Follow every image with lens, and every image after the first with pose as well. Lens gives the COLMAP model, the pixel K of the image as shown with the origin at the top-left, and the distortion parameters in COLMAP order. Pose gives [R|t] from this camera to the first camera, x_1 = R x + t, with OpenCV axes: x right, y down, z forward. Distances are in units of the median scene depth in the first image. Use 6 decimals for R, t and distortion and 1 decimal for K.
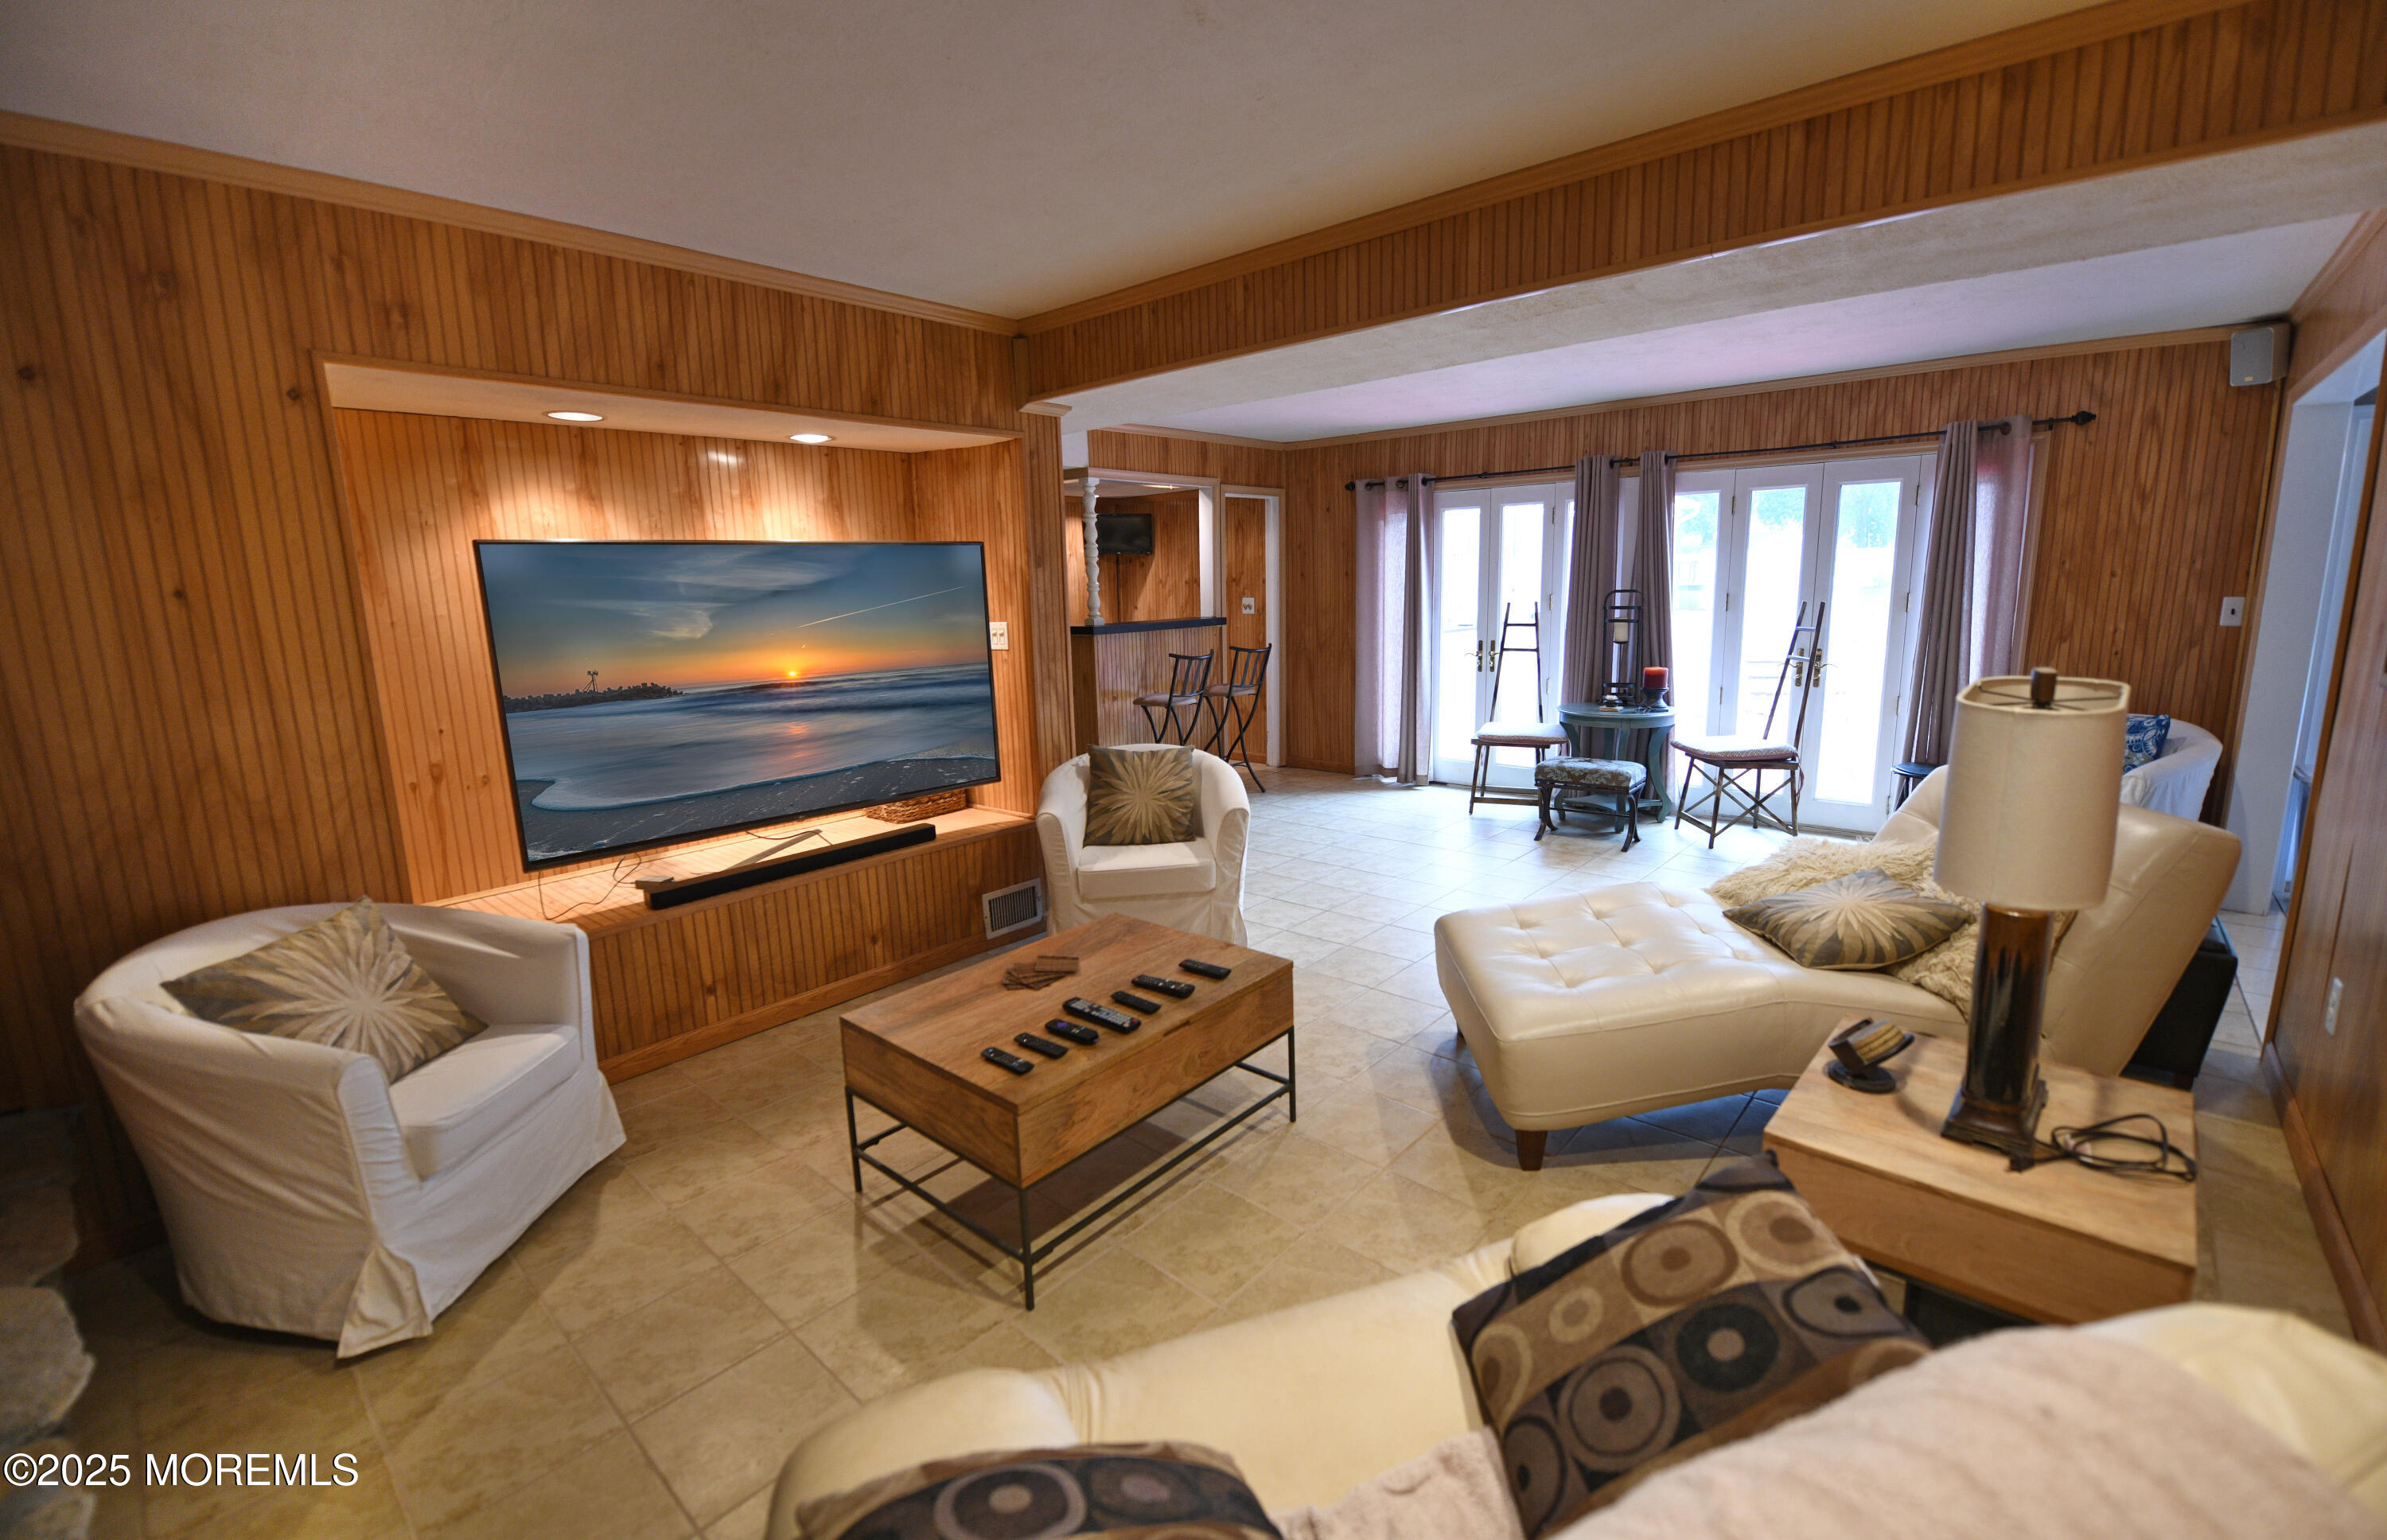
lens RADIAL K [[1026.4, 0, 1210.9], [0, 1026.4, 750.6], [0, 0, 1]] dist [-0.000511, 0.000092]
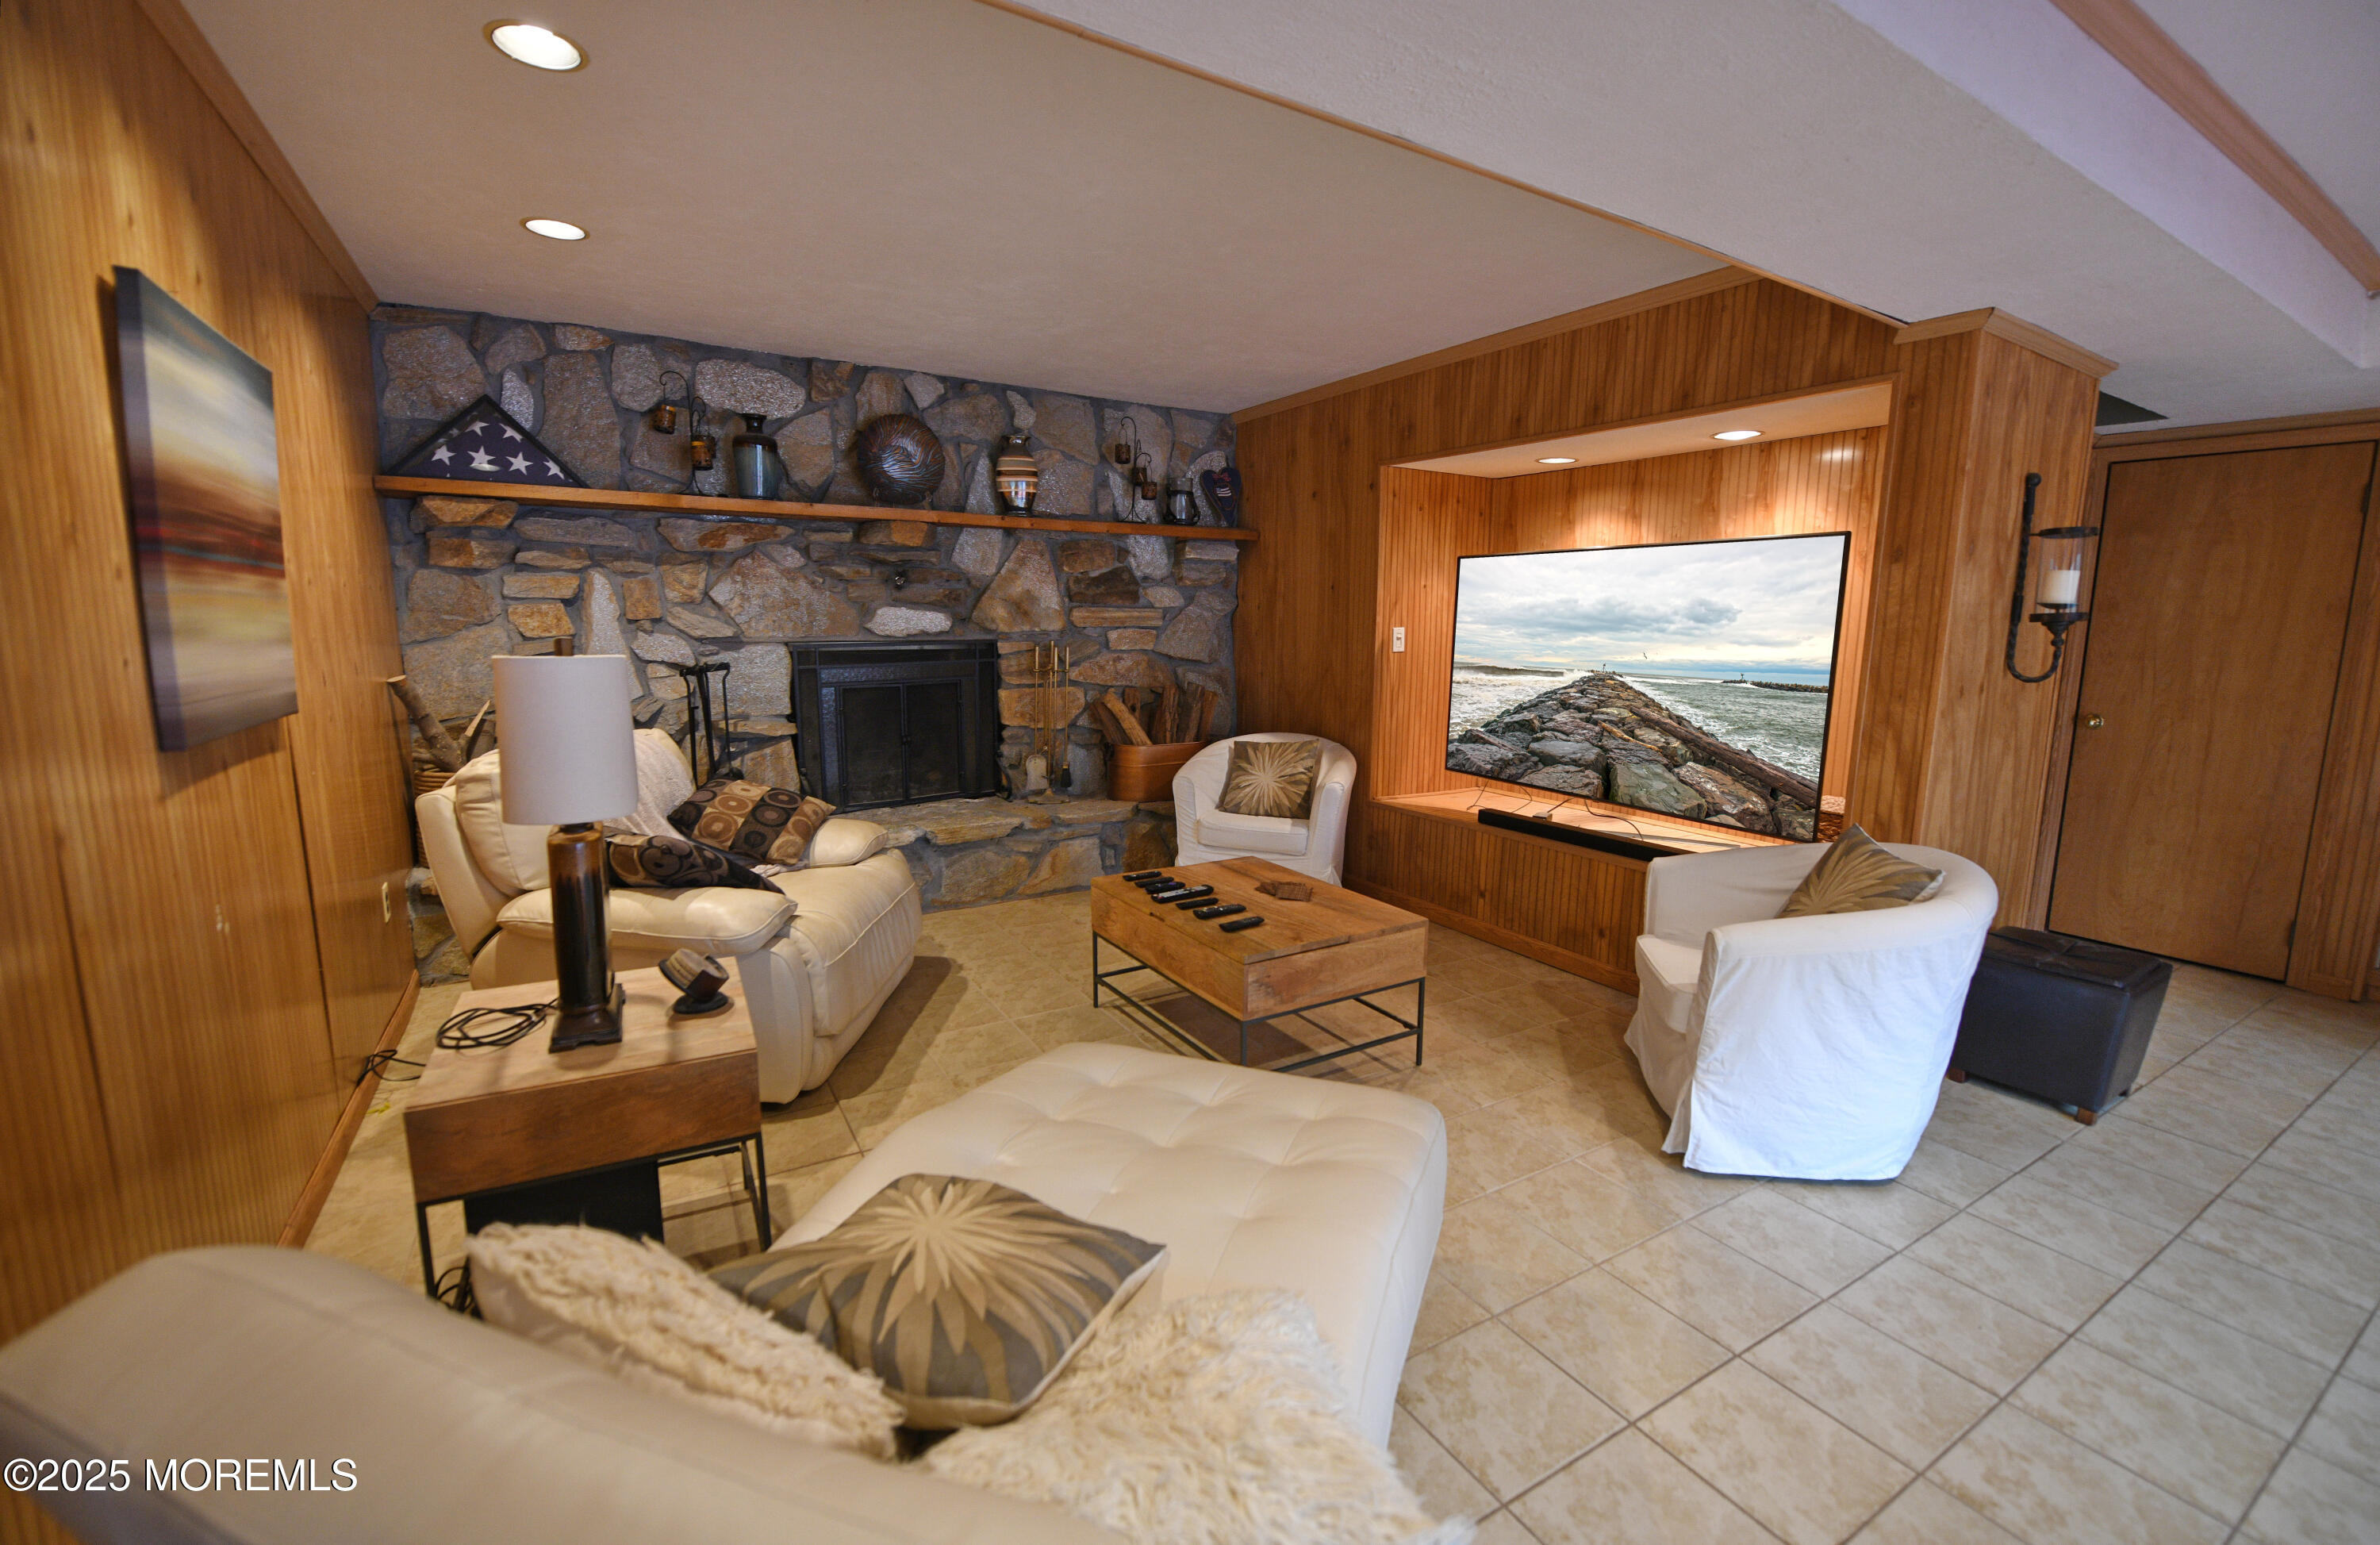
lens RADIAL K [[992.1, 0, 1185.9], [0, 992.1, 765.2], [0, 0, 1]] dist [-0.025956, -0.000023]
pose [[-0.323992, 0.165233, -0.931519, 0.372330], [-0.158694, 0.961187, 0.225691, -0.071172], [0.932655, 0.220948, -0.285195, 0.458171]]
